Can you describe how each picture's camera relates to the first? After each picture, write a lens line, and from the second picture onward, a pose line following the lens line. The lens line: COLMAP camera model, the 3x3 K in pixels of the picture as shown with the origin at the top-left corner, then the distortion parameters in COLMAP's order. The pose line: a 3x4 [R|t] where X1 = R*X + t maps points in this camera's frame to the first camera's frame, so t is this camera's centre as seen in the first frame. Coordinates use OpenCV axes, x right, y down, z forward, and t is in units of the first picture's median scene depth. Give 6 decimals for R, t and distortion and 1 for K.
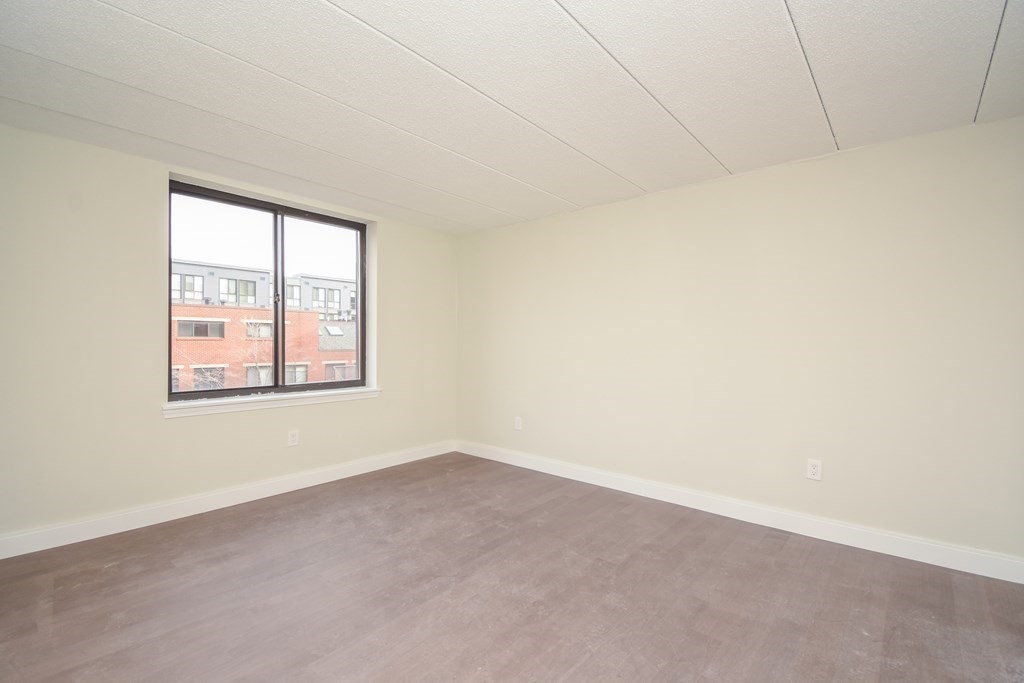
lens RADIAL K [[451.4, 0, 484.1], [0, 451.4, 338.8], [0, 0, 1]] dist [-0.004309, -0.004888]
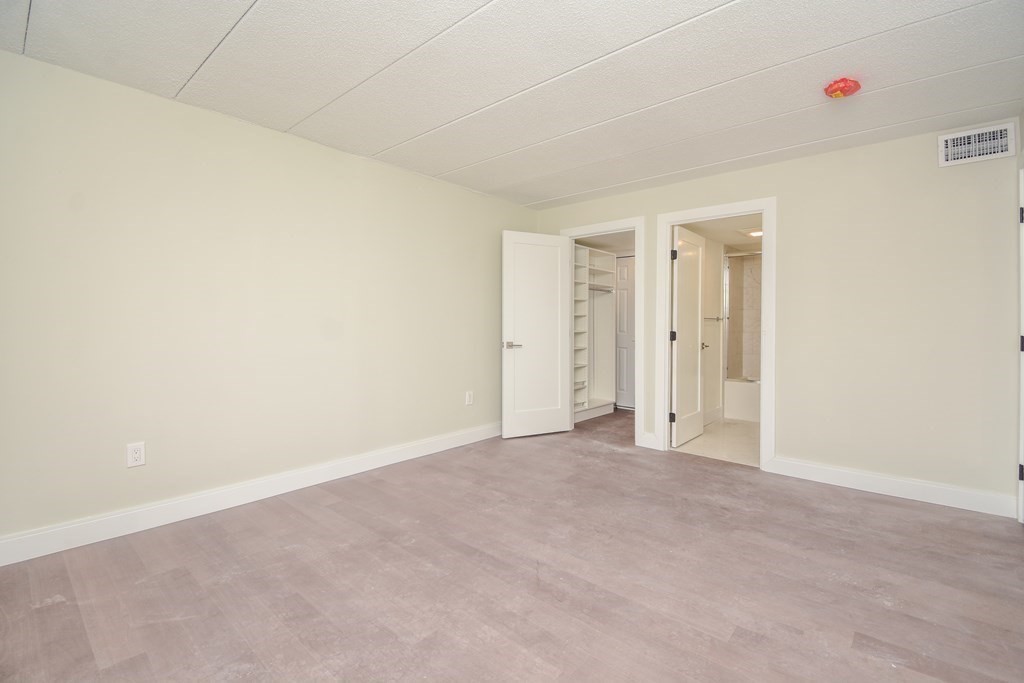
lens RADIAL K [[451.4, 0, 512.9], [0, 451.4, 315.8], [0, 0, 1]] dist [-0.004309, -0.004888]
pose [[0.017222, -0.004287, 0.999843, -0.821948], [0.003159, 0.999986, 0.004233, 0.007763], [-0.999847, 0.003086, 0.017235, 0.867333]]
